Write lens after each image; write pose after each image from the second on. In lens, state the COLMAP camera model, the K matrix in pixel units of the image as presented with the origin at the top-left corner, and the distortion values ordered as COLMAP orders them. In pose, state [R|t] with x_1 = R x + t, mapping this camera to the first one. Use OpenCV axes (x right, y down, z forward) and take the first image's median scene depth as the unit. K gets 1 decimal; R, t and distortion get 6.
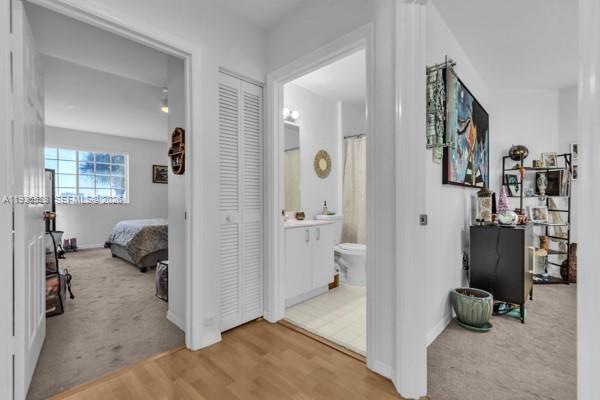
lens RADIAL K [[275.8, 0, 297.2], [0, 275.8, 200.0], [0, 0, 1]] dist [0.007419, 0.000190]
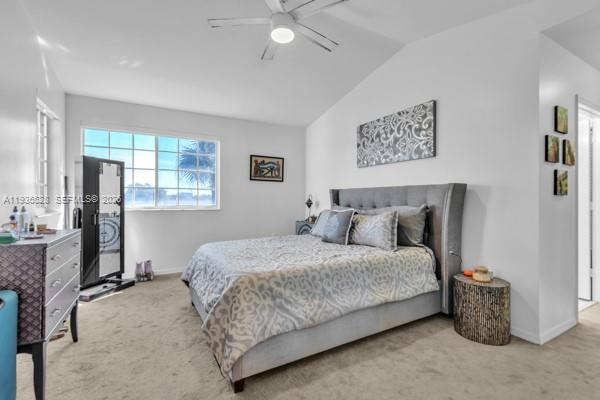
lens RADIAL K [[275.8, 0, 299.6], [0, 275.8, 198.0], [0, 0, 1]] dist [0.007419, 0.000190]
pose [[0.958316, 0.000982, -0.285708, -0.247977], [-0.001882, 0.999994, -0.002875, -0.018877], [0.285703, 0.003293, 0.958313, 0.446522]]
